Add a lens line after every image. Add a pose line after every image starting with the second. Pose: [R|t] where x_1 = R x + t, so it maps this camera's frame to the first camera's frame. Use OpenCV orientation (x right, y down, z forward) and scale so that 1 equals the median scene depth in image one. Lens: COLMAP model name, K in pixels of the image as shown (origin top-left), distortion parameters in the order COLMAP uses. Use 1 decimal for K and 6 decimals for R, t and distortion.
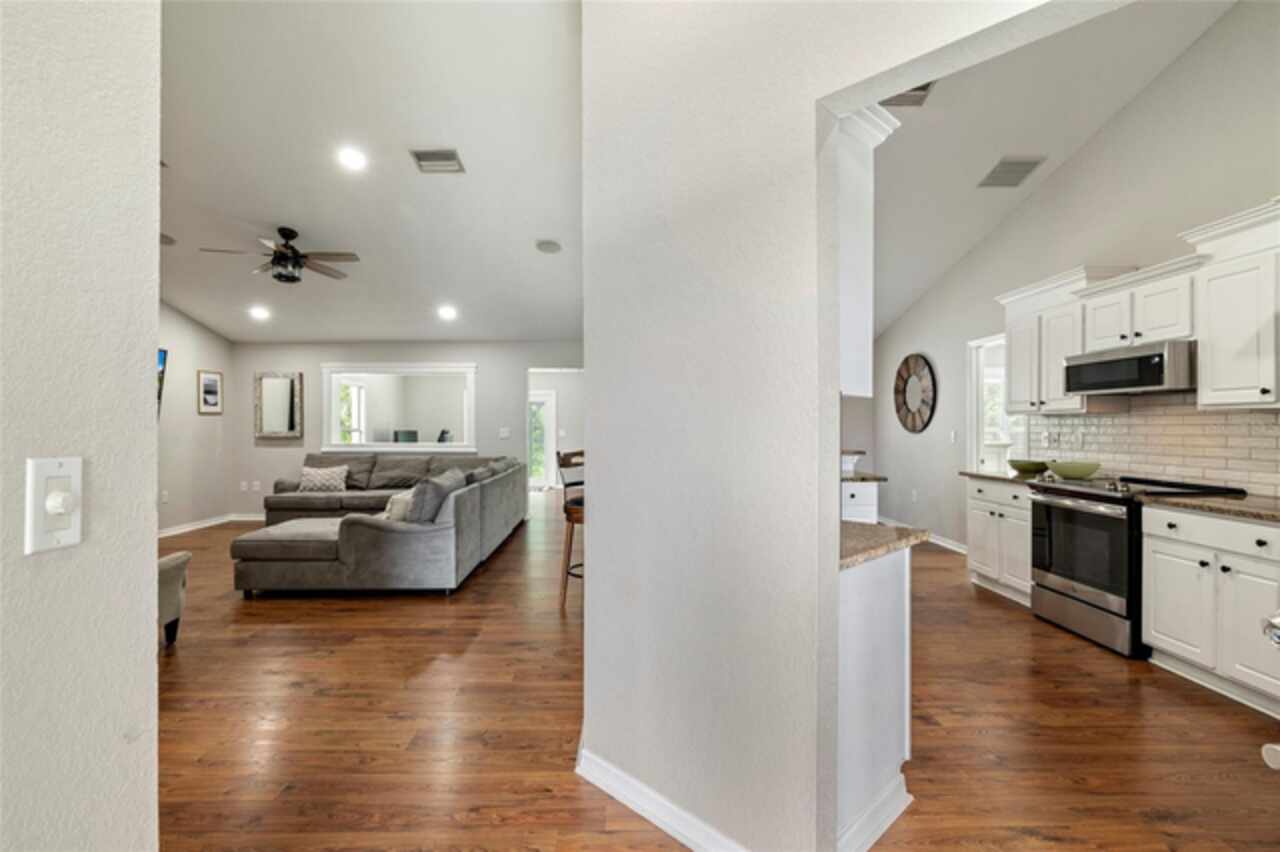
lens RADIAL K [[592.3, 0, 629.2], [0, 592.3, 426.2], [0, 0, 1]] dist [-0.008113, 0.000146]
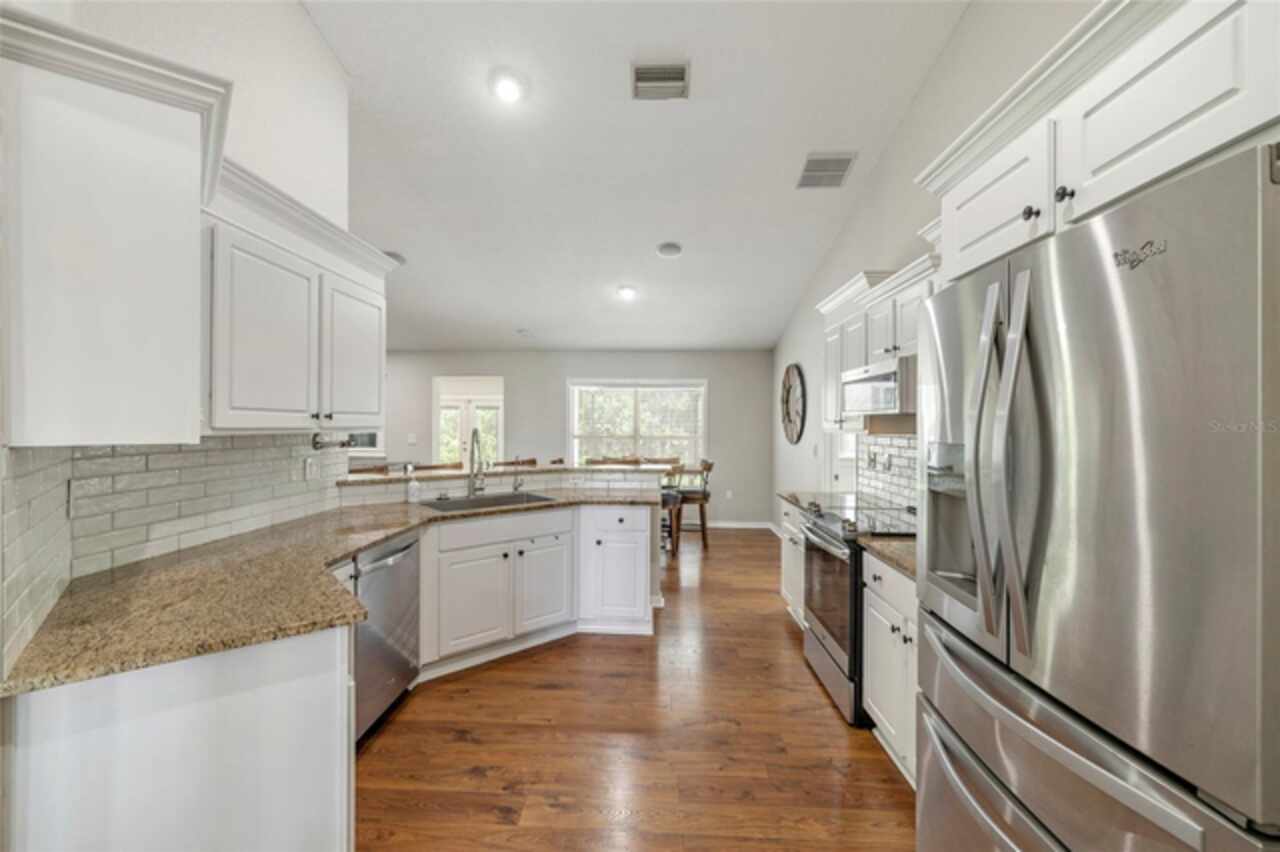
lens RADIAL K [[539.0, 0, 630.1], [0, 539.0, 422.6], [0, 0, 1]] dist [0.003151, -0.000201]
pose [[0.998238, 0.006916, -0.058926, 0.248257], [-0.007048, 0.999973, -0.002026, -0.019379], [0.058910, 0.002438, 0.998260, 0.085196]]
